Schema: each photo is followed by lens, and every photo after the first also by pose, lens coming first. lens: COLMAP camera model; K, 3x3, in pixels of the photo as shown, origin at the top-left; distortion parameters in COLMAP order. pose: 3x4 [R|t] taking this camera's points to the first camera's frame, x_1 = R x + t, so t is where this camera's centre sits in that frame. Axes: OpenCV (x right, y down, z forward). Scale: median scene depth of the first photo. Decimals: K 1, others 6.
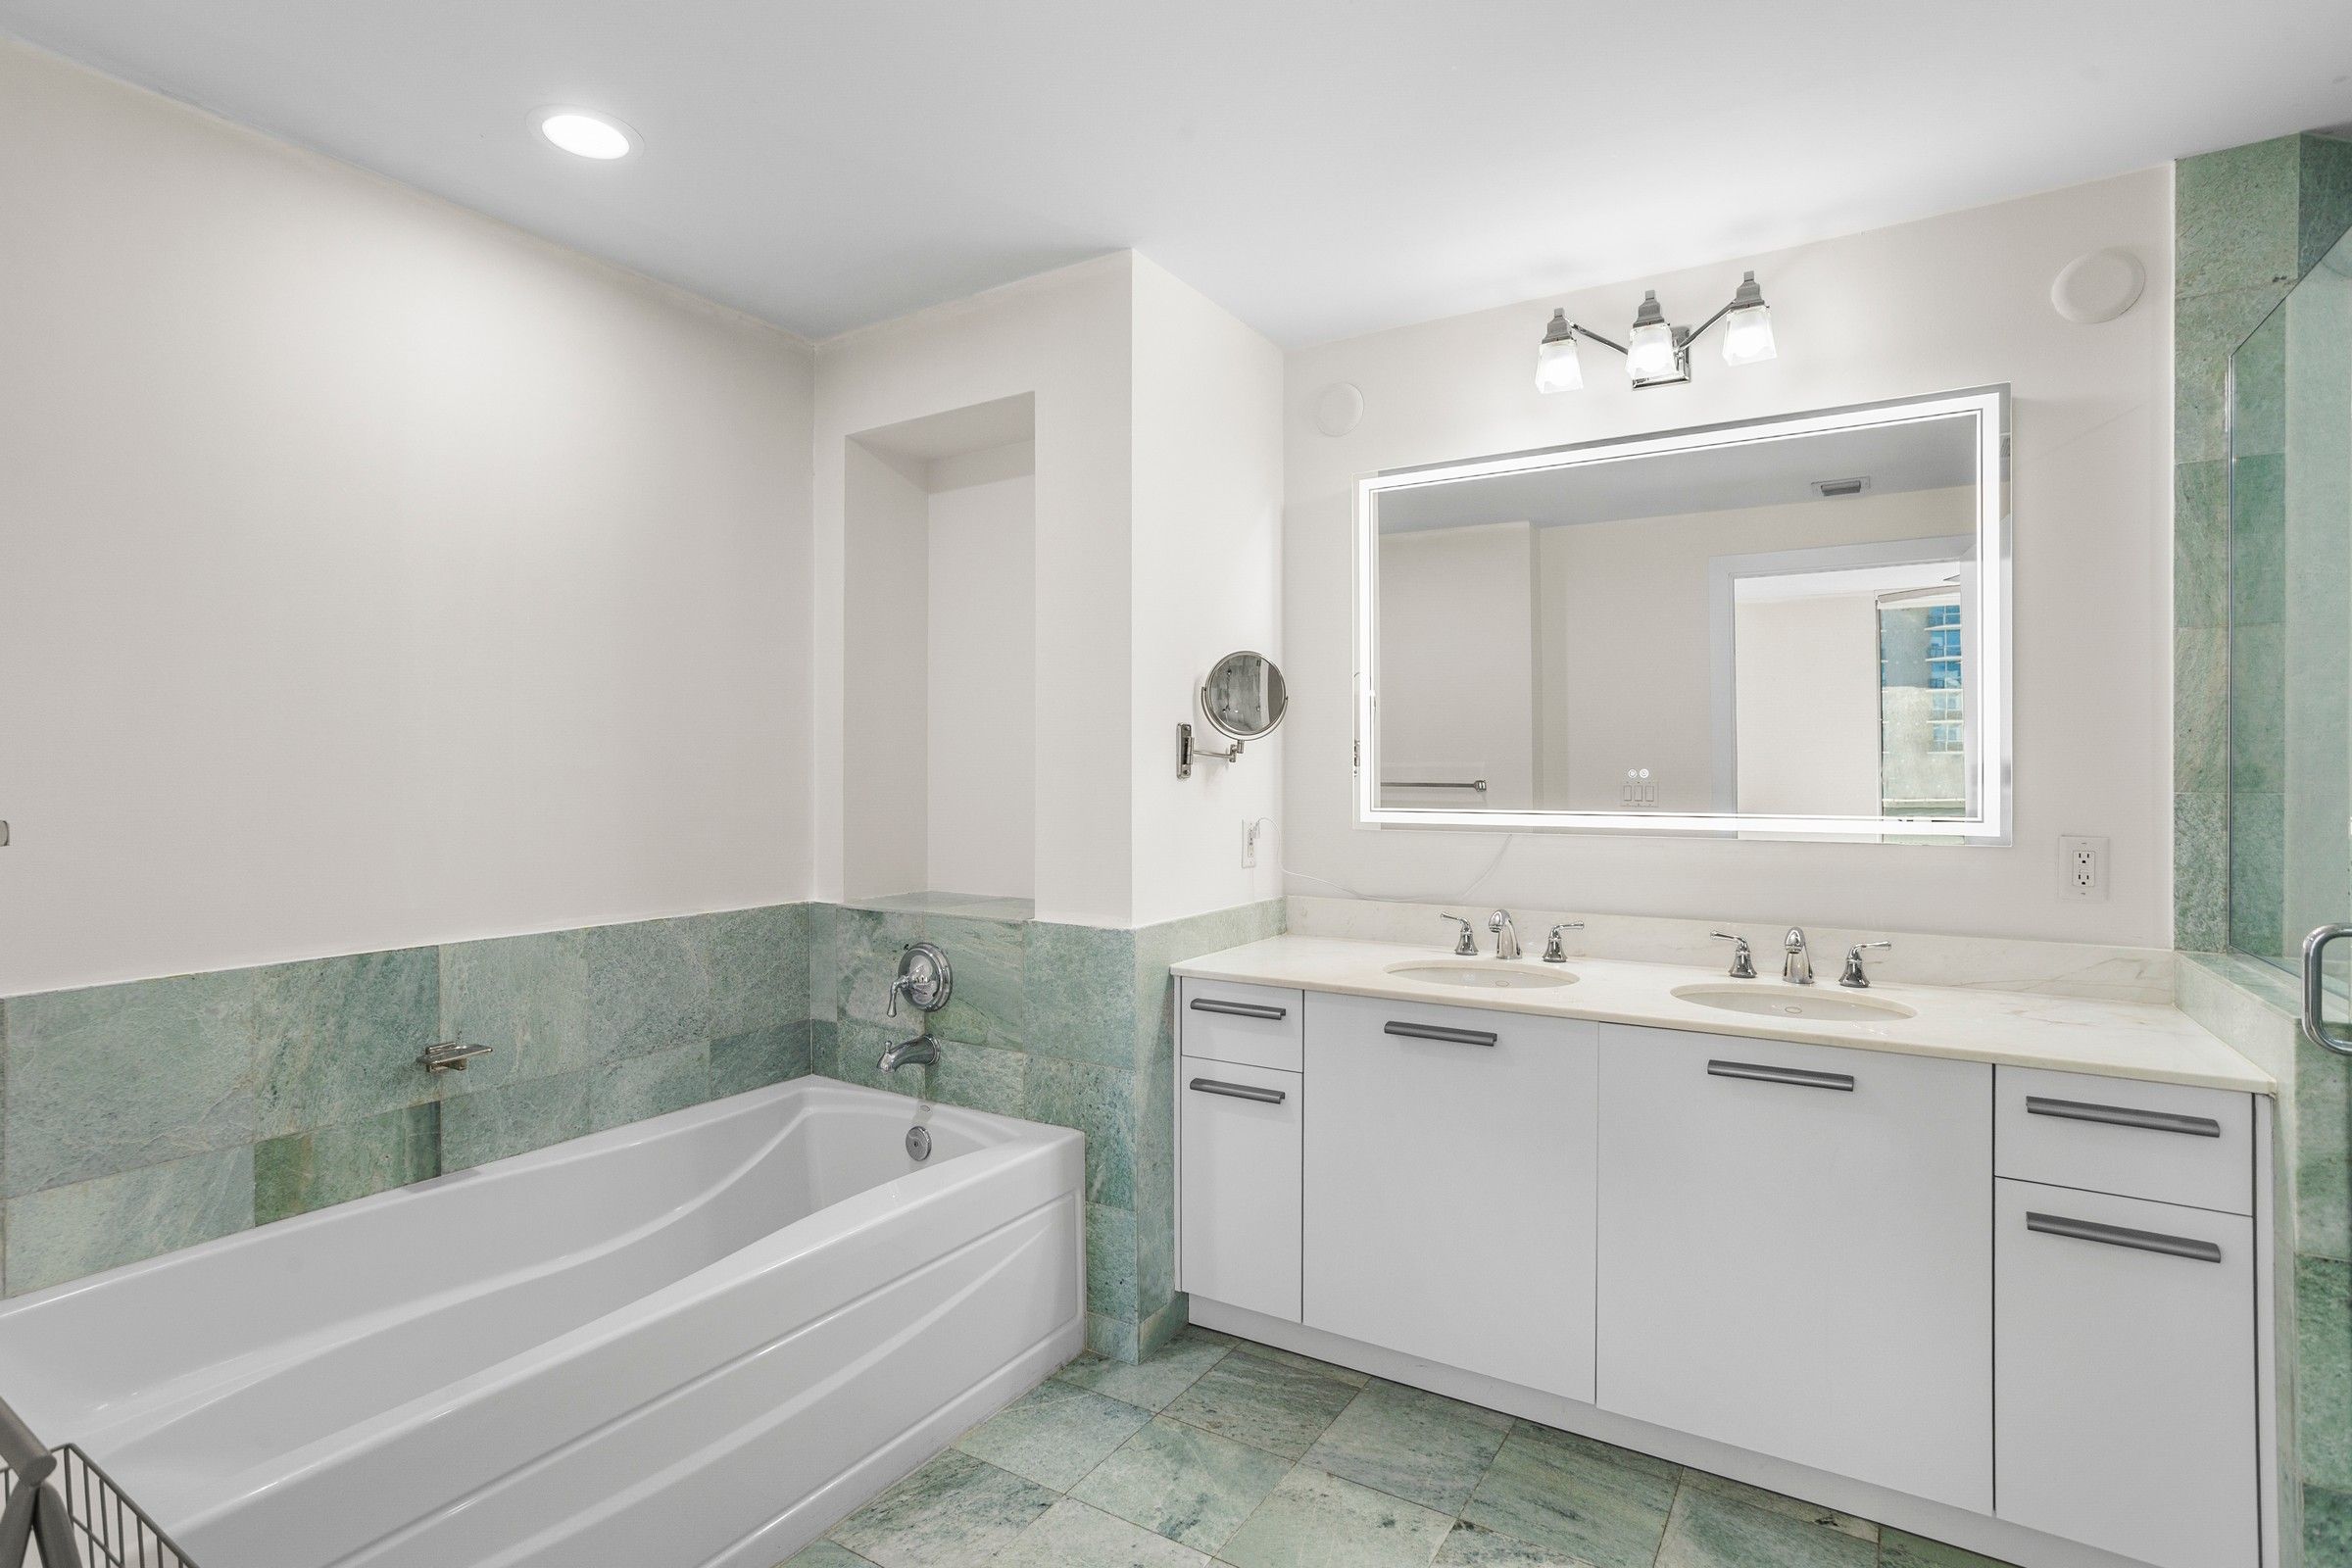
lens RADIAL K [[1163.0, 0, 1184.7], [0, 1163.0, 772.5], [0, 0, 1]] dist [-0.048148, 0.038075]
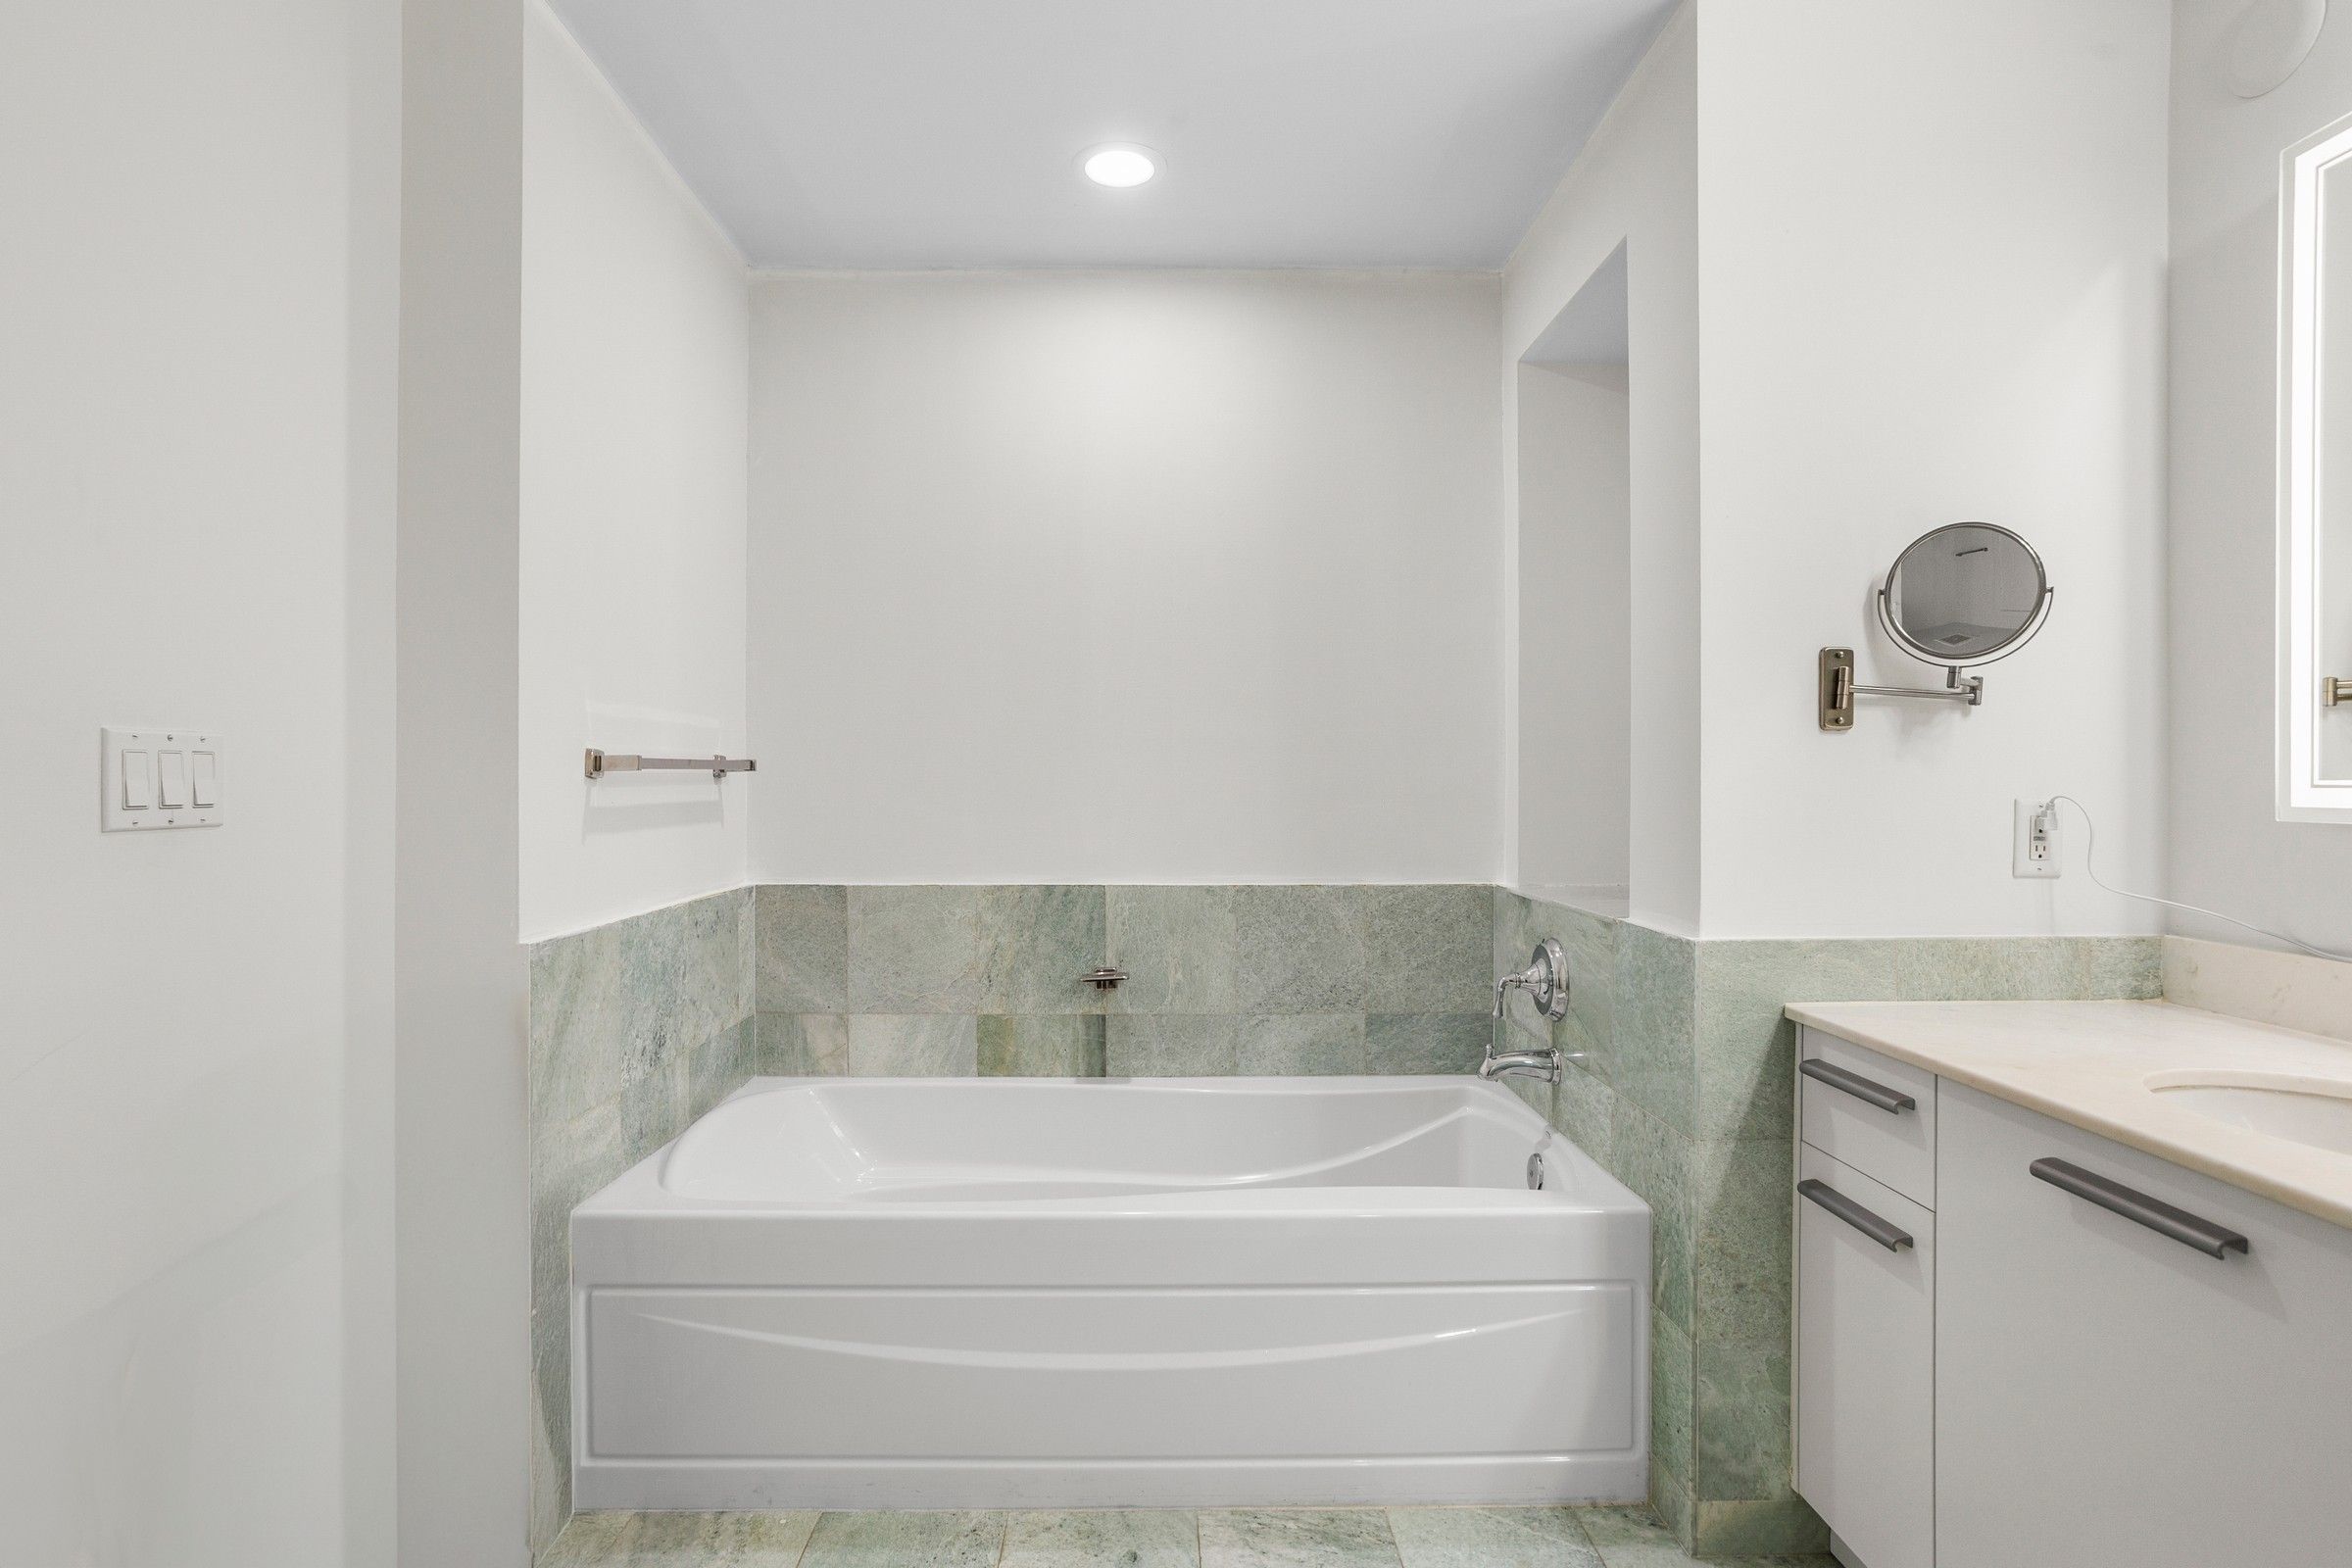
lens RADIAL K [[1241.3, 0, 1264.3], [0, 1241.3, 786.4], [0, 0, 1]] dist [-0.051907, 0.054814]
pose [[0.540533, -0.000743, -0.841323, 0.460737], [0.001033, 0.999999, -0.000220, 0.040800], [0.841322, -0.000750, 0.540533, 0.378114]]
